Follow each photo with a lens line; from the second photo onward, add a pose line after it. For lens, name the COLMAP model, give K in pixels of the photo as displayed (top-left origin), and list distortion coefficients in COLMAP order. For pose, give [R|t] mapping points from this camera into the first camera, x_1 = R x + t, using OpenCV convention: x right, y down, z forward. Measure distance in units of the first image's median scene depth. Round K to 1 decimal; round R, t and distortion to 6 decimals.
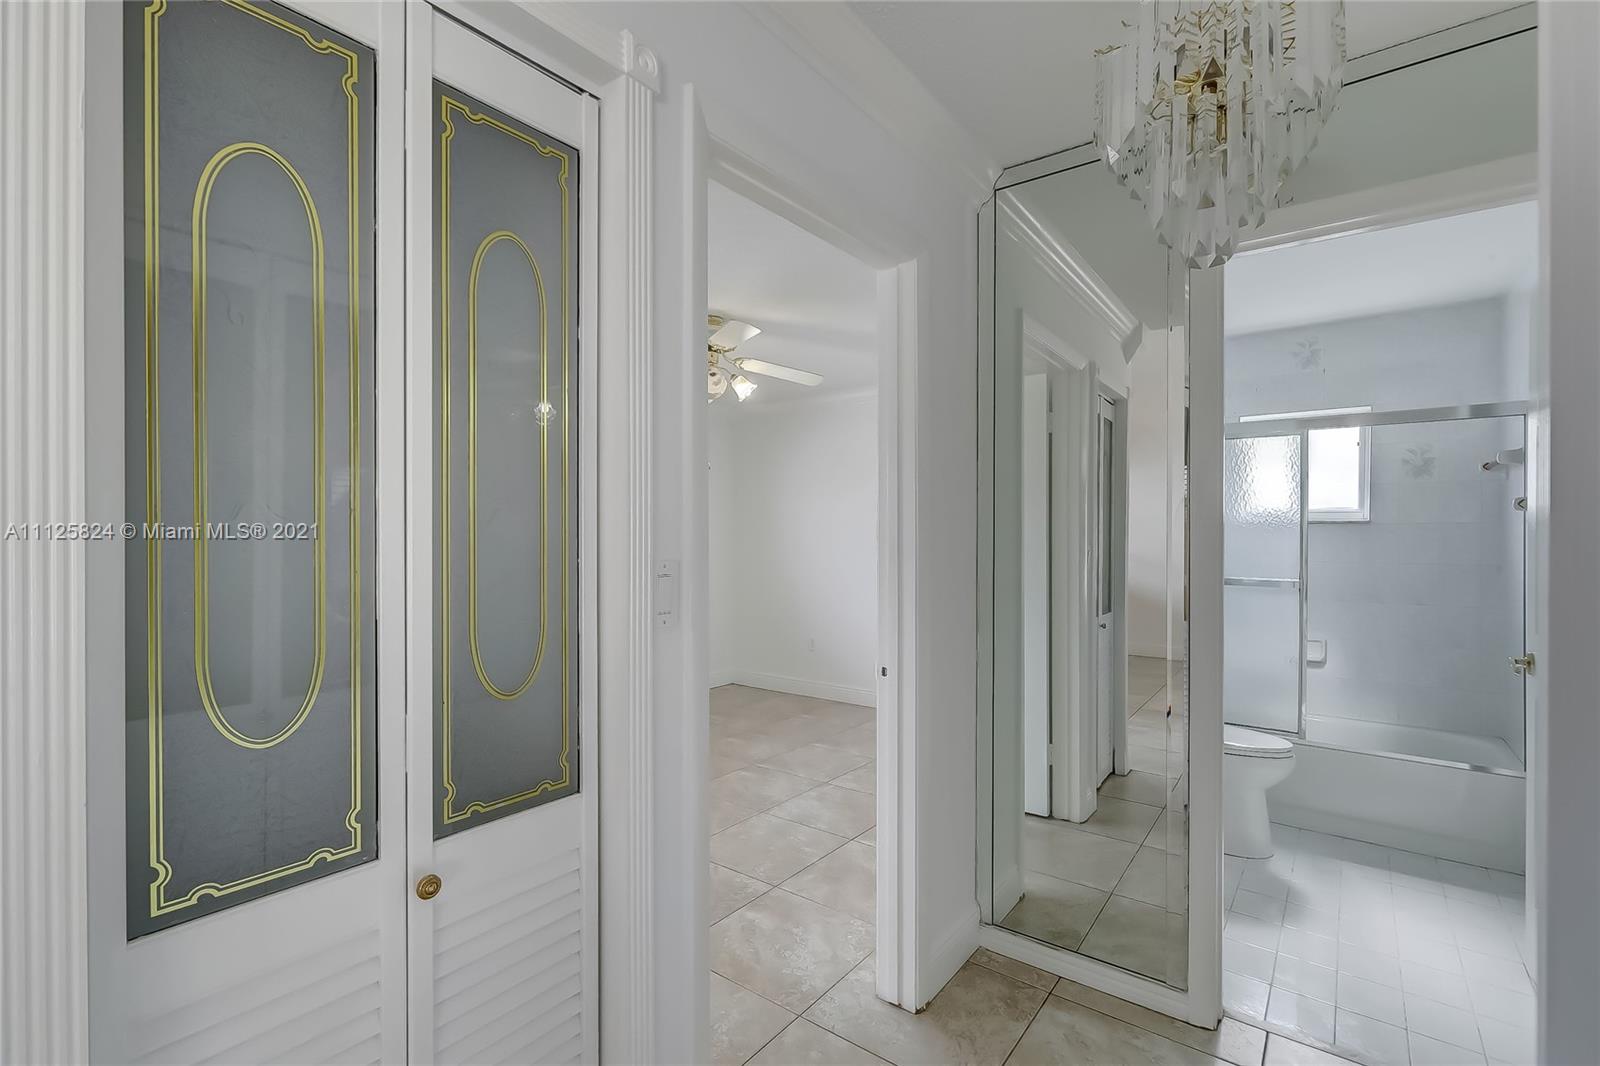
lens RADIAL K [[718.4, 0, 795.4], [0, 718.4, 540.8], [0, 0, 1]] dist [0.001660, 0.000183]
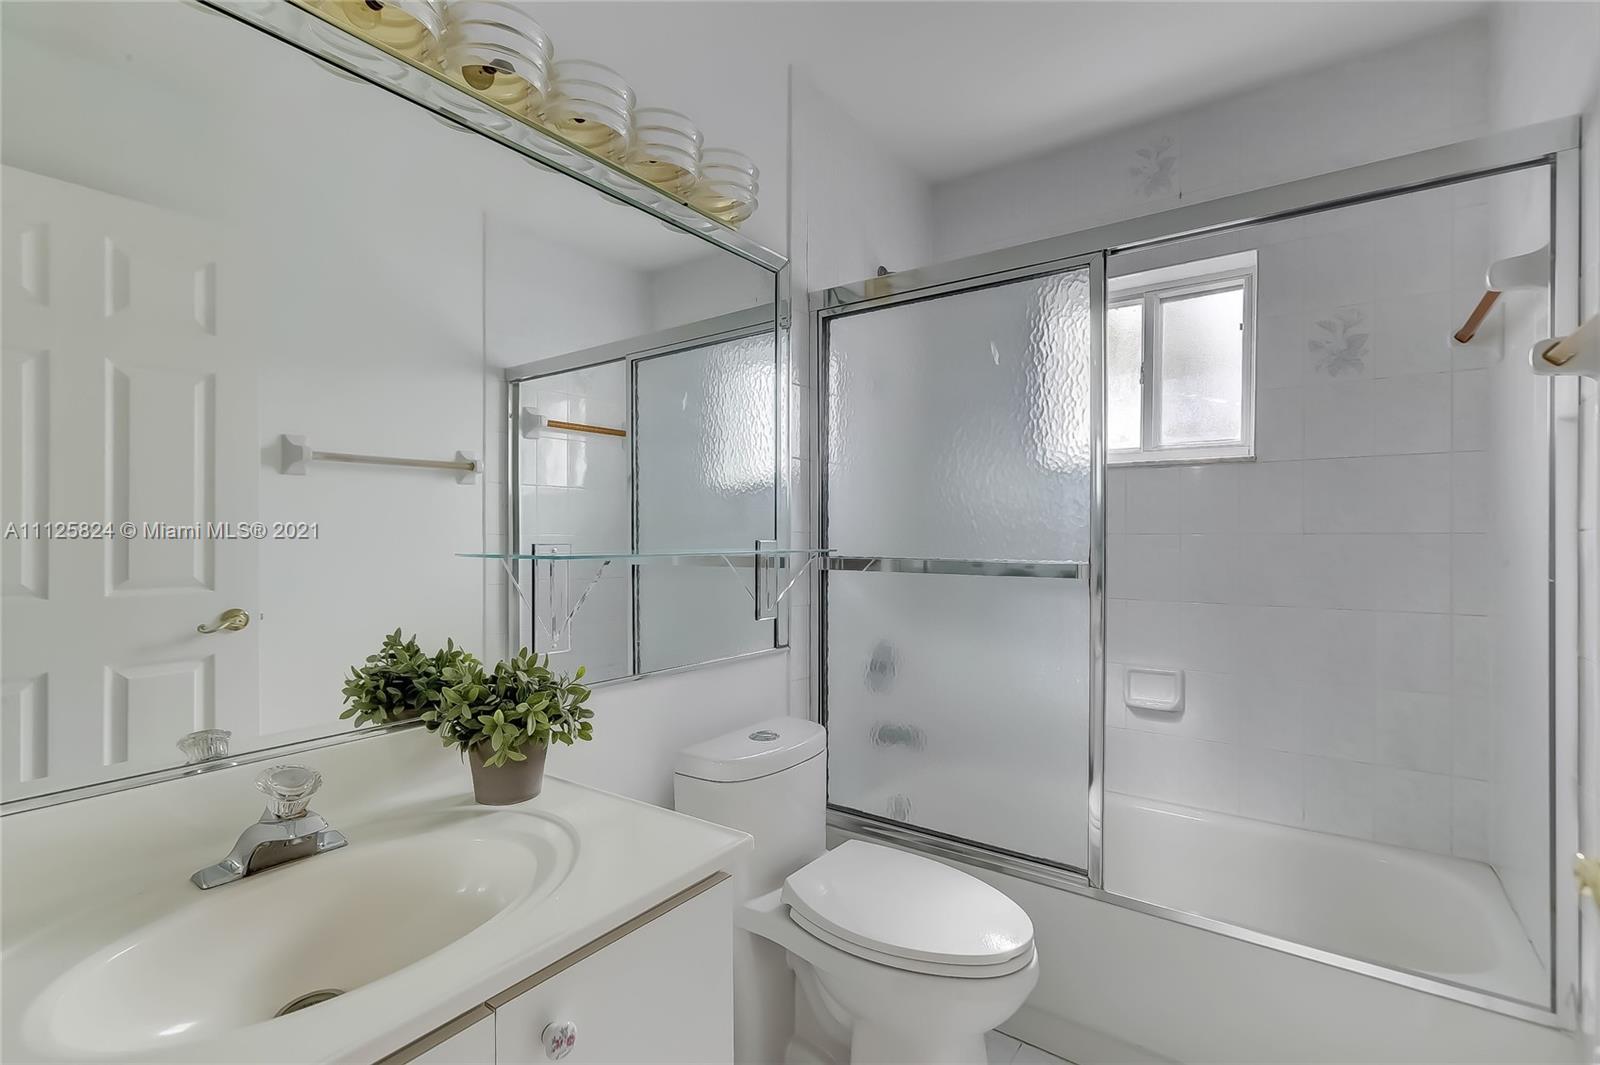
lens RADIAL K [[718.4, 0, 805.2], [0, 718.4, 530.0], [0, 0, 1]] dist [0.001660, 0.000183]
pose [[0.999696, 0.000207, 0.024672, 0.433093], [-0.000037, 0.999976, -0.006909, 0.031673], [-0.024673, 0.006906, 0.999672, 0.450508]]
